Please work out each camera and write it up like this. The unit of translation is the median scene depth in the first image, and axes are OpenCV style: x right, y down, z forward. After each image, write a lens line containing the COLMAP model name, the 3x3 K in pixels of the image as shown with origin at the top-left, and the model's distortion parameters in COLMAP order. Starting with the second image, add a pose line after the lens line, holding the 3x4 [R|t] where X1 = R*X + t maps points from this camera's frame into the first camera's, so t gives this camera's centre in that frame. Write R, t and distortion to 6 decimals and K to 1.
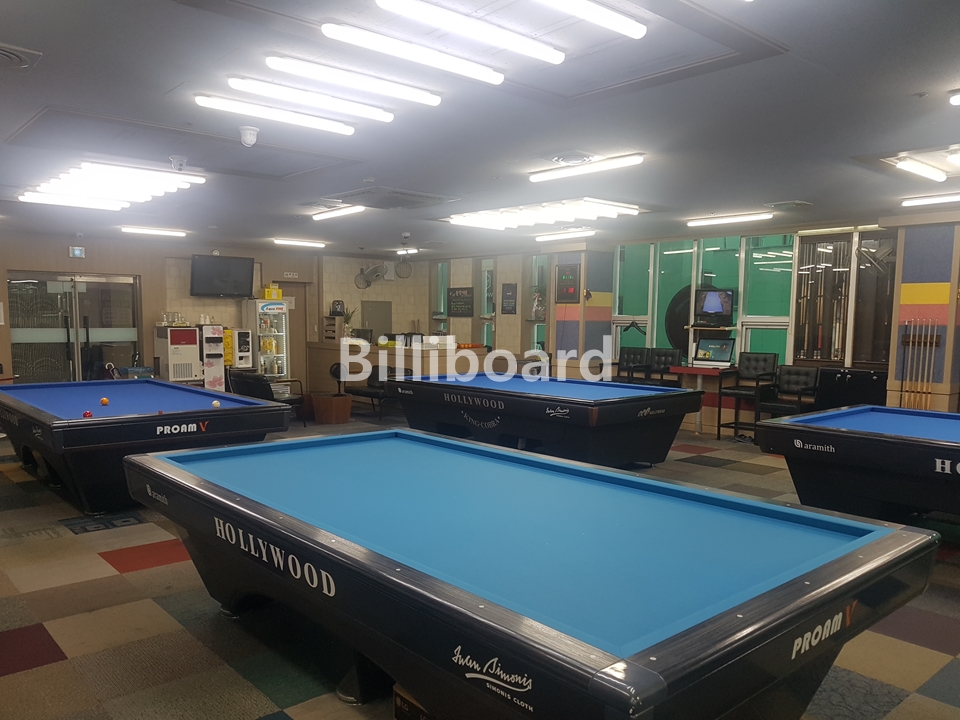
lens RADIAL K [[756.0, 0, 480.6], [0, 756.0, 398.6], [0, 0, 1]] dist [0.009997, -0.040205]
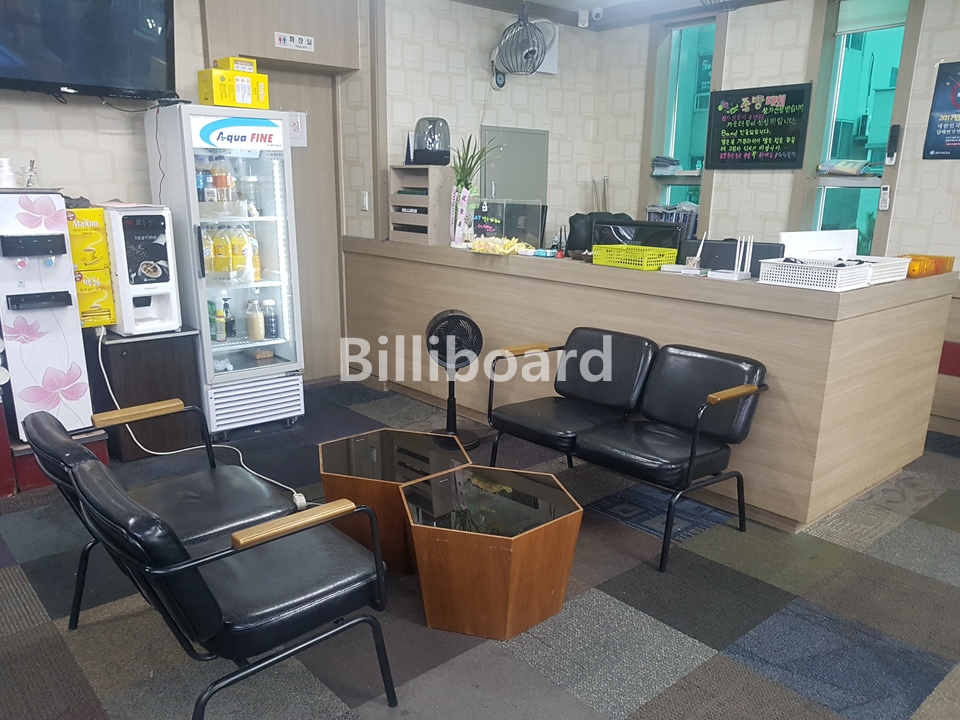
lens RADIAL K [[756.0, 0, 483.4], [0, 756.0, 369.6], [0, 0, 1]] dist [0.009997, -0.040205]
pose [[0.999997, 0.002432, -0.000651, -0.169035], [-0.002322, 0.990793, 0.135365, -0.064625], [0.000974, -0.135363, 0.990796, 0.658309]]
